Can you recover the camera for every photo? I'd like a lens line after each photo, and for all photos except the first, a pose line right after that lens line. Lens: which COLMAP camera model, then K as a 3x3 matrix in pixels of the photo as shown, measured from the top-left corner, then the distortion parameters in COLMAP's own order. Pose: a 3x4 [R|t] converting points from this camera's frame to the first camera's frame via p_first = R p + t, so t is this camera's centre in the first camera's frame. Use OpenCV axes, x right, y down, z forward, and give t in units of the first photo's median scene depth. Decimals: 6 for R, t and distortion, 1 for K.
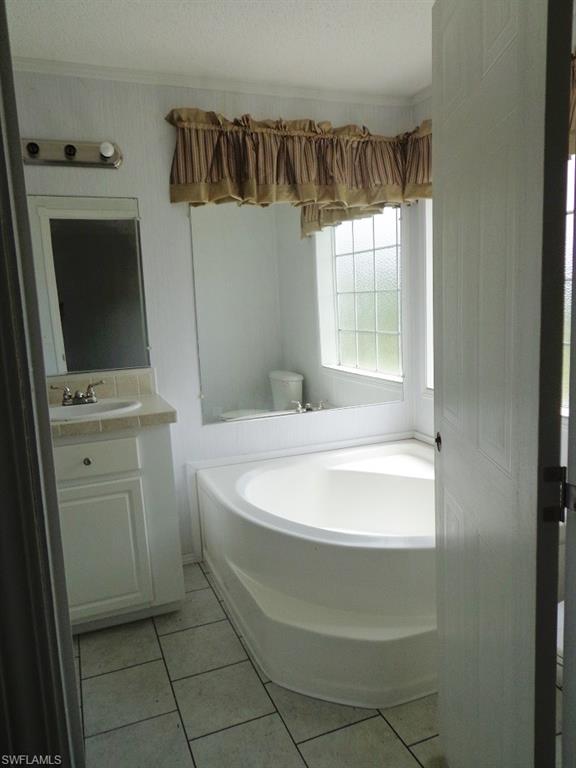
lens RADIAL K [[563.9, 0, 288.0], [0, 563.9, 384.0], [0, 0, 1]] dist [0.002818, -0.003153]
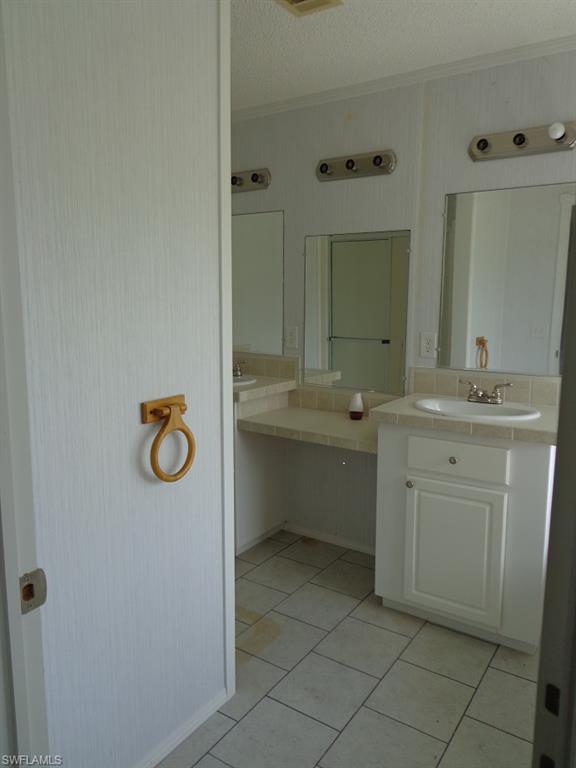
lens RADIAL K [[563.9, 0, 288.0], [0, 563.9, 384.0], [0, 0, 1]] dist [0.002818, -0.003153]
pose [[0.554765, 0.172143, -0.814004, 0.254910], [-0.148283, 0.983155, 0.106855, -0.055347], [0.818686, 0.061424, 0.570946, 0.171502]]
